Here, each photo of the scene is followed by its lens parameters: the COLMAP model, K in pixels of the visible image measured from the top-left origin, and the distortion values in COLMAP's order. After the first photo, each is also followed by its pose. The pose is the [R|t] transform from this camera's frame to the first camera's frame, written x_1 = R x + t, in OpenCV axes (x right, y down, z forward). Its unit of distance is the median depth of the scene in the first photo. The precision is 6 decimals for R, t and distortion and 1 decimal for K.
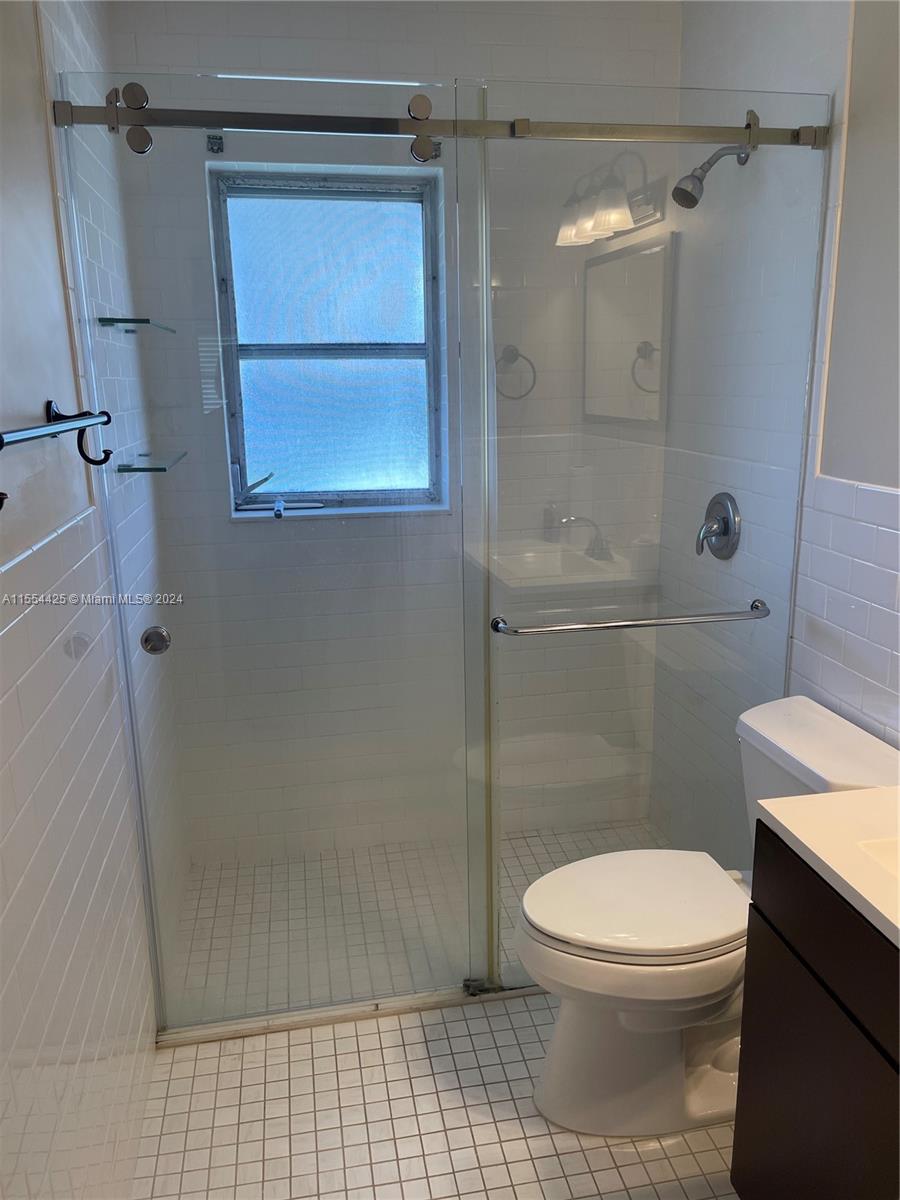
lens RADIAL K [[904.9, 0, 469.8], [0, 904.9, 601.4], [0, 0, 1]] dist [0.059834, -0.088570]
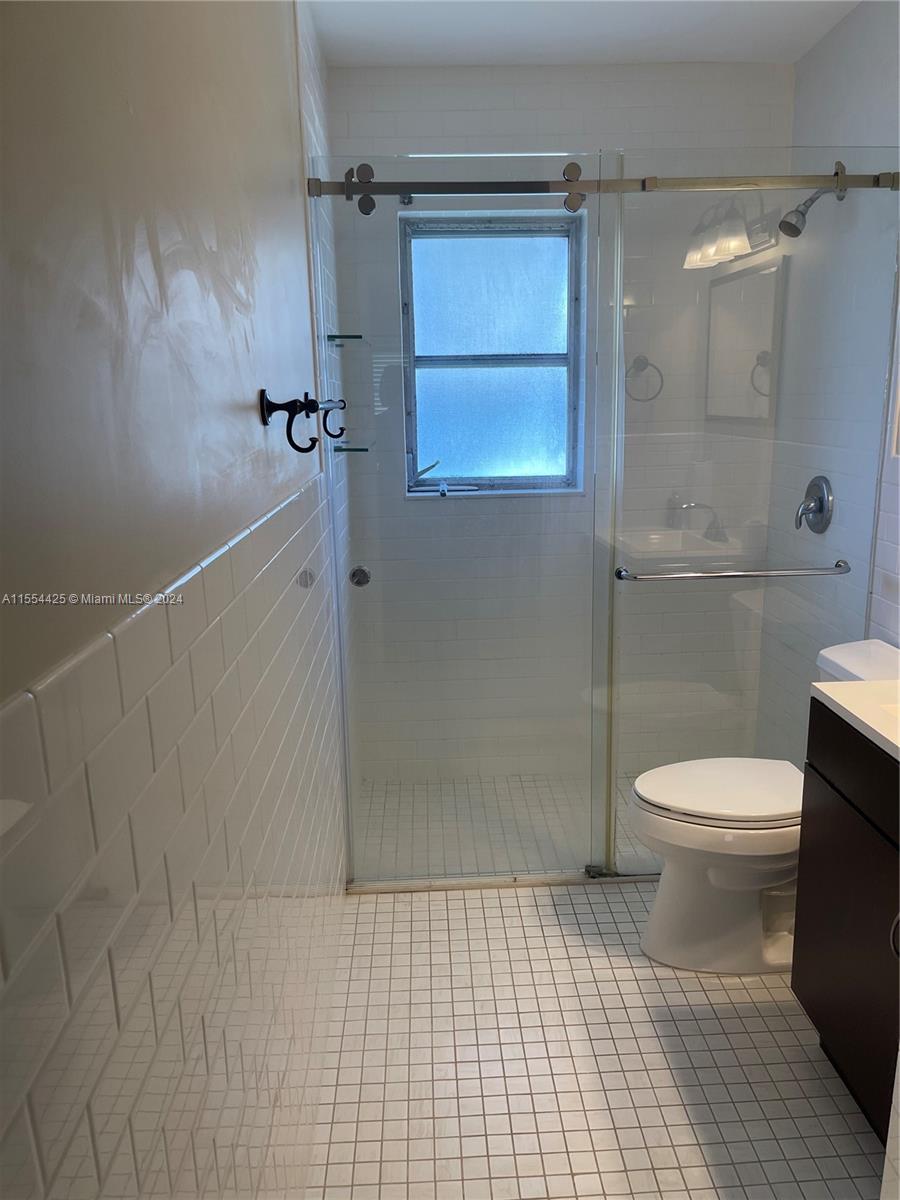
lens RADIAL K [[904.9, 0, 469.8], [0, 904.9, 601.4], [0, 0, 1]] dist [0.059834, -0.088570]
pose [[0.989809, 0.027678, -0.139689, 0.000268], [-0.030272, 0.999406, -0.016475, 0.078202], [0.139150, 0.020535, 0.990058, -0.232873]]
